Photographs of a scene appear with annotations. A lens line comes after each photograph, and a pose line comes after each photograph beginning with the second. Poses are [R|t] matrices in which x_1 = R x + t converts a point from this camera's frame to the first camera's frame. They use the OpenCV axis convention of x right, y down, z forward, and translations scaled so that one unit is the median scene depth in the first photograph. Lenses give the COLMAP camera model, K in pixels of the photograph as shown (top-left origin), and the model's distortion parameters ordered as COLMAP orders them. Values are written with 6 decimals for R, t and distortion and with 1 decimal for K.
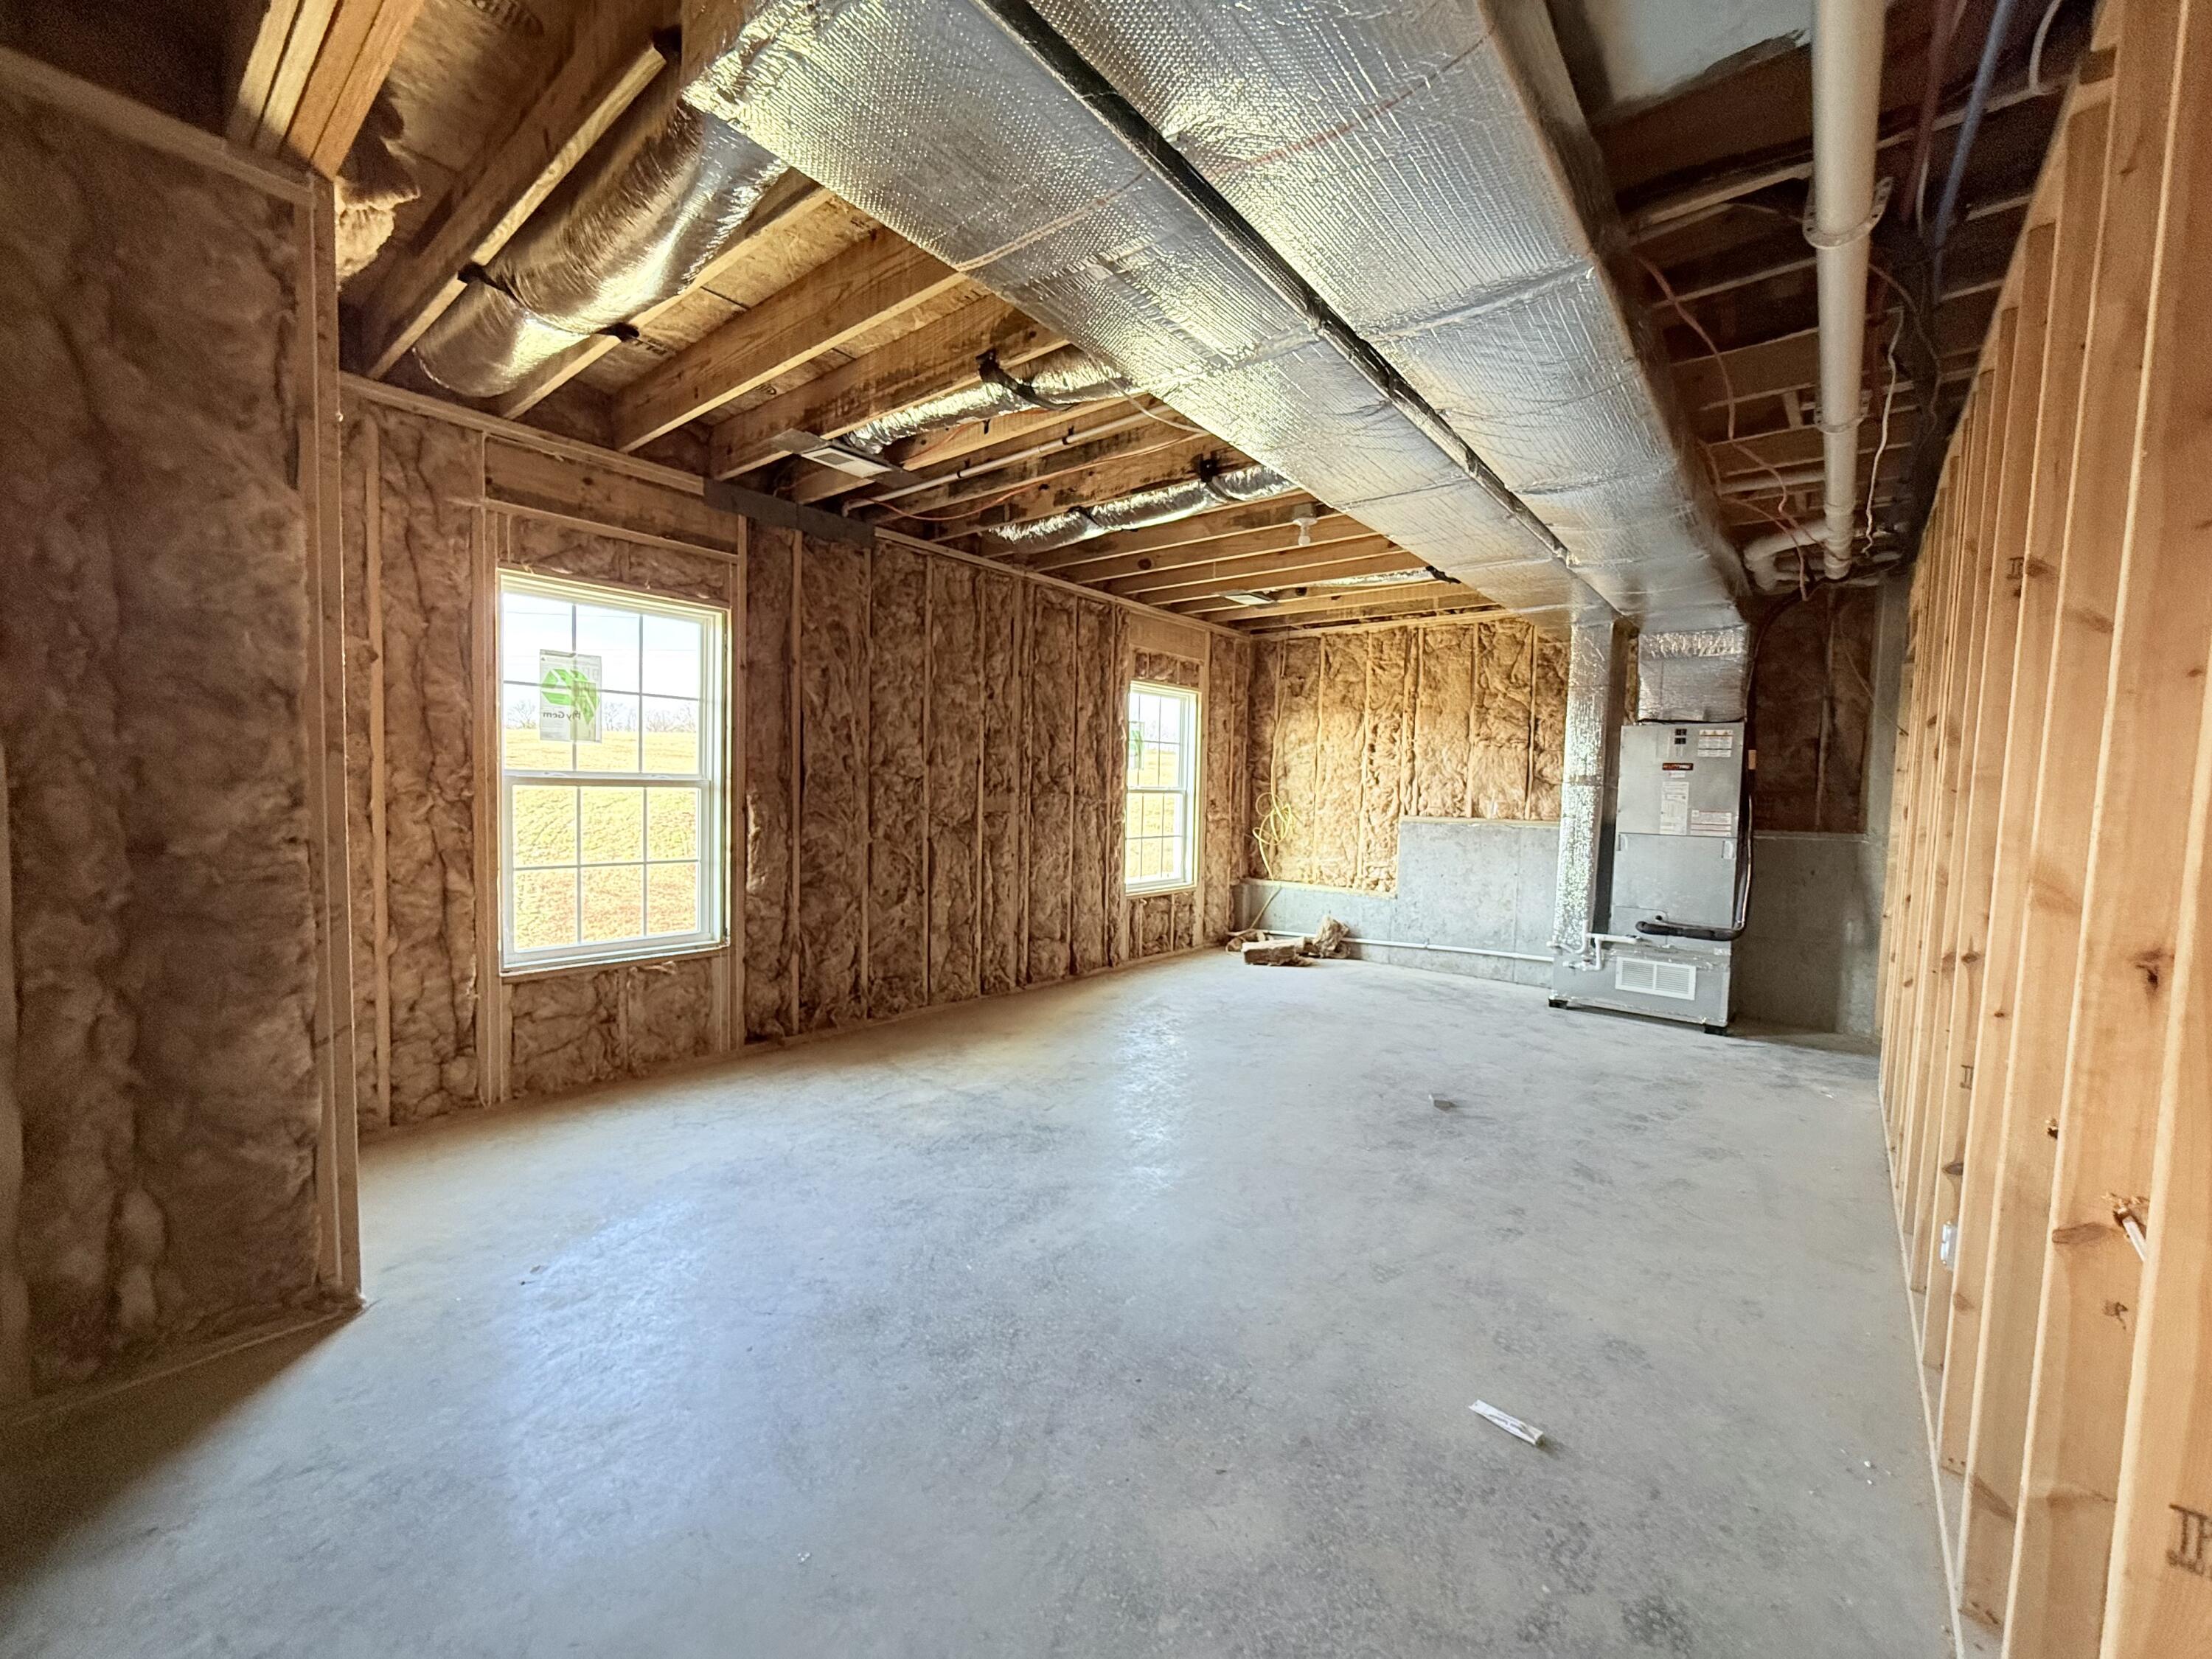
lens RADIAL K [[874.1, 0, 1114.9], [0, 874.1, 843.2], [0, 0, 1]] dist [0.002051, -0.000059]
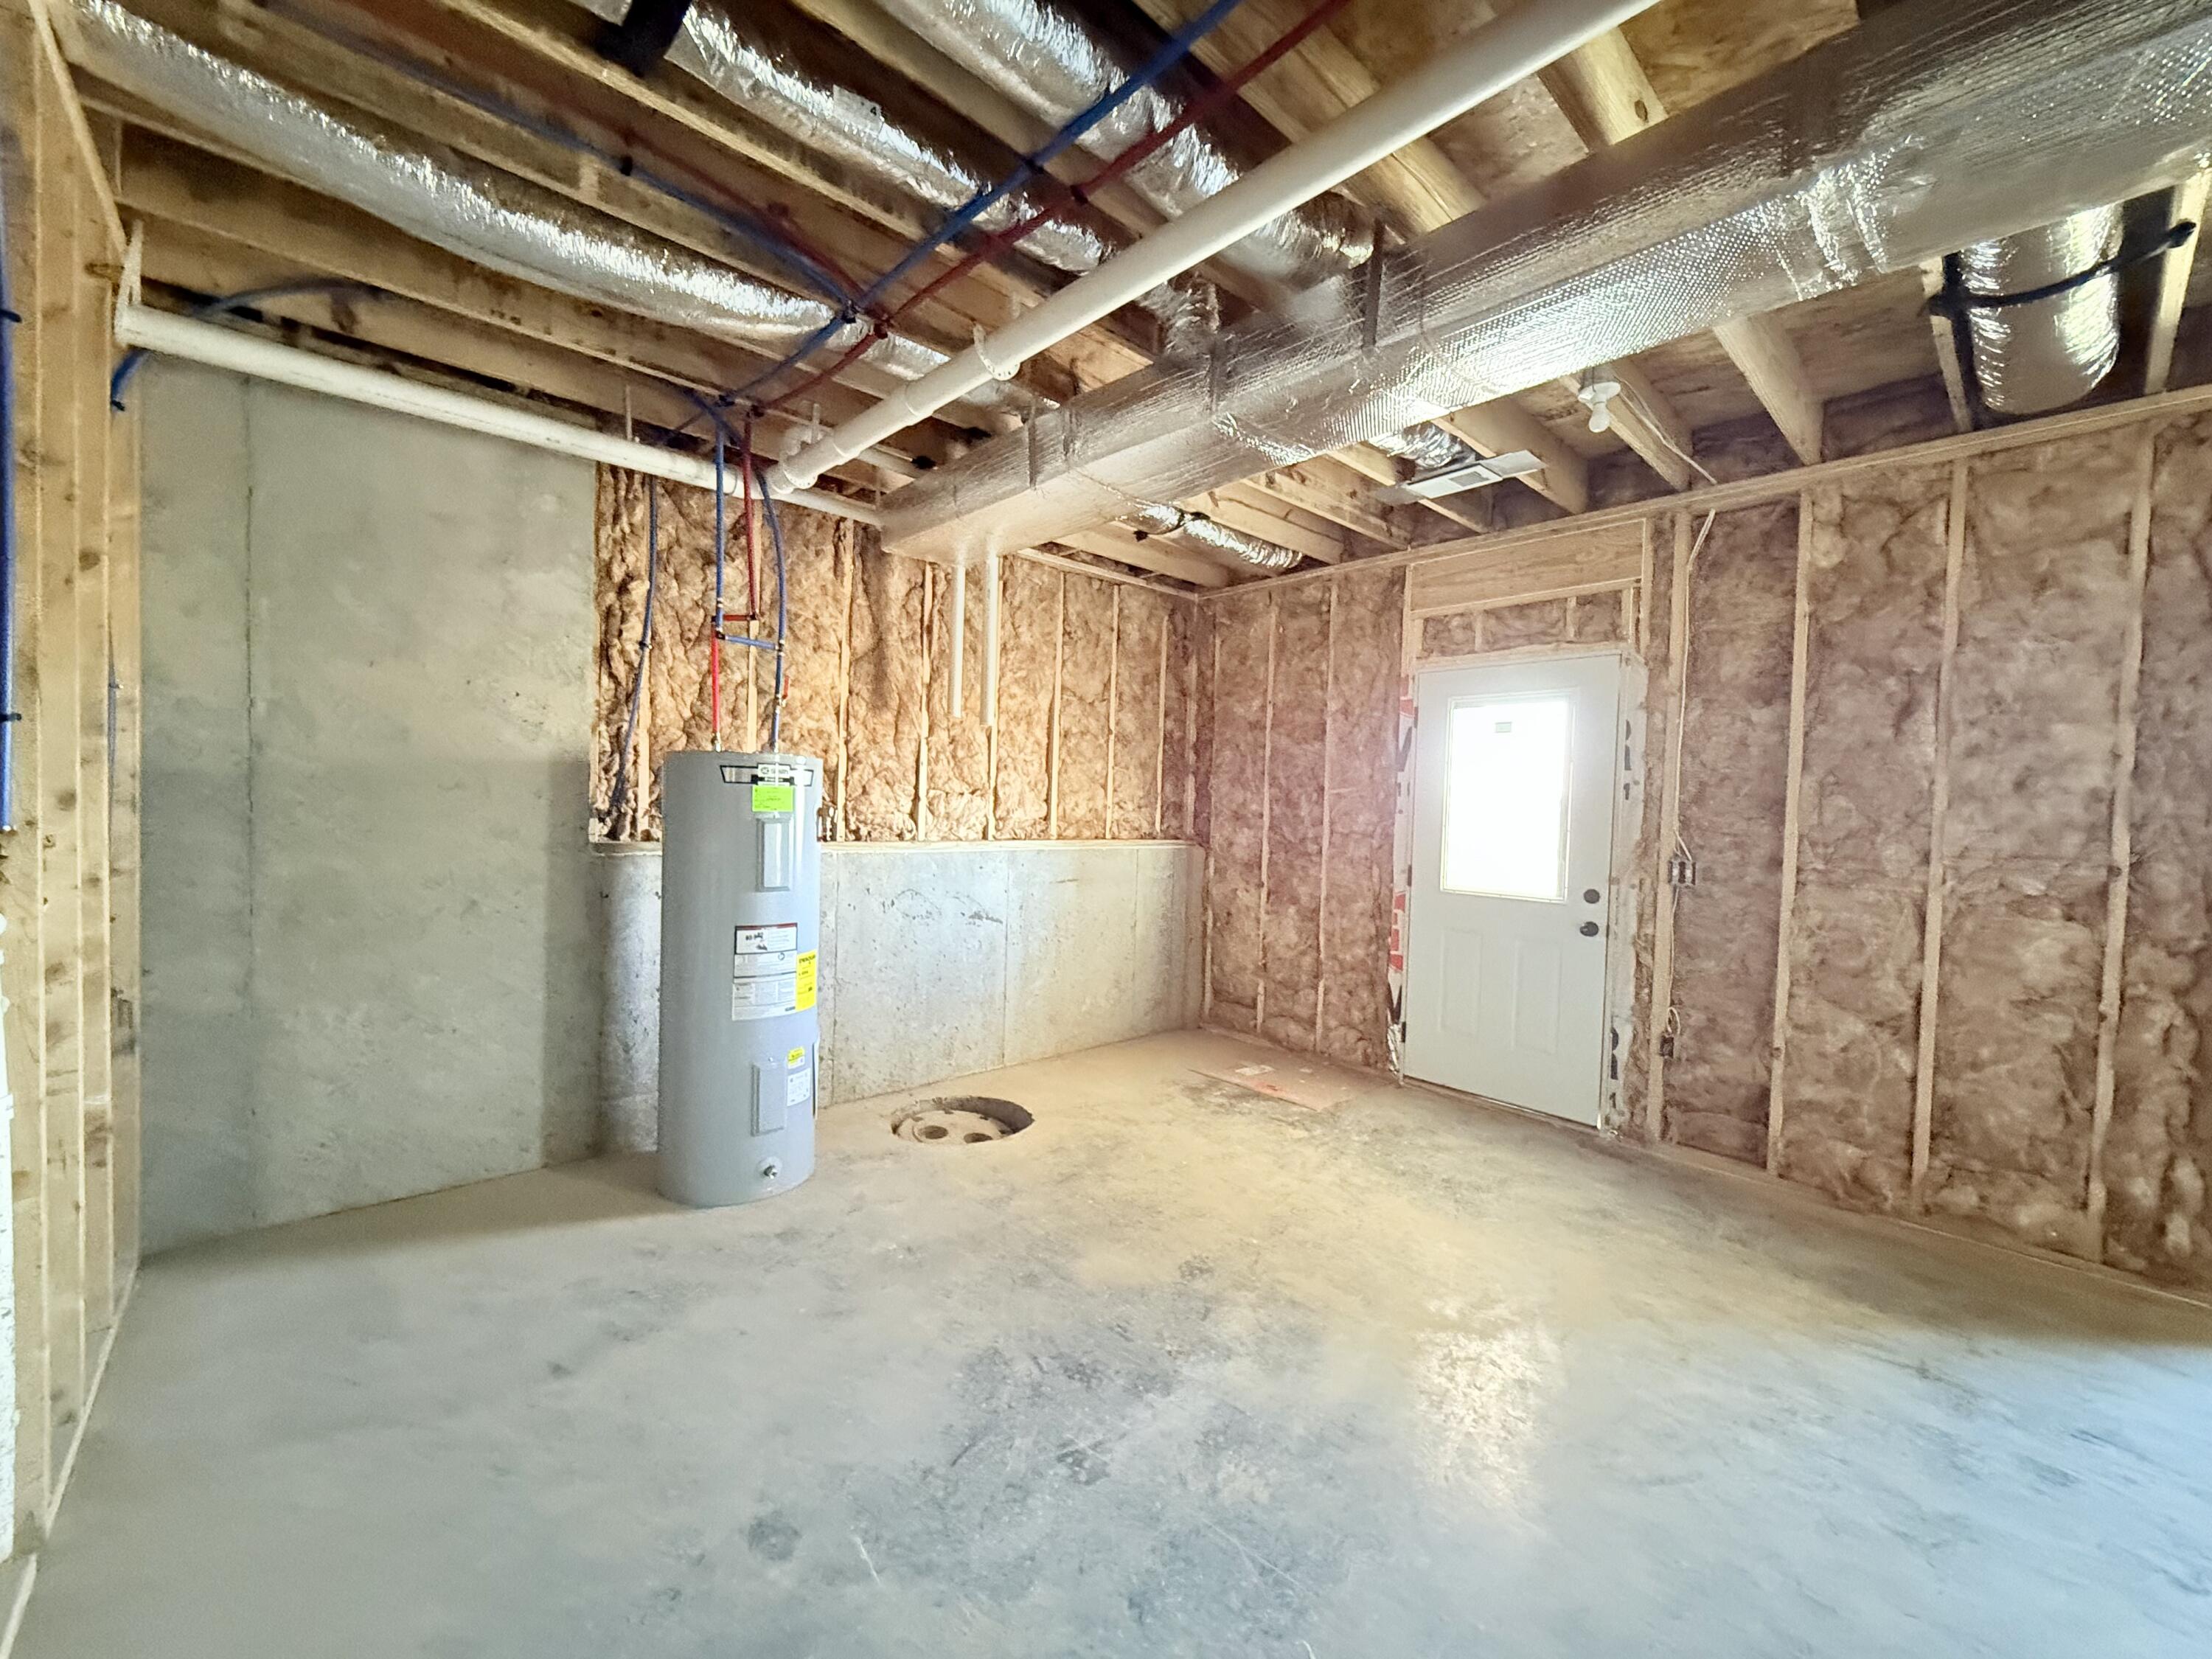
lens RADIAL K [[874.1, 0, 1113.0], [0, 874.1, 842.0], [0, 0, 1]] dist [0.002051, -0.000059]
pose [[-0.140993, -0.000980, -0.990010, 0.496554], [-0.093082, 0.995583, 0.012270, 0.045988], [0.985625, 0.093882, -0.140462, -0.526519]]
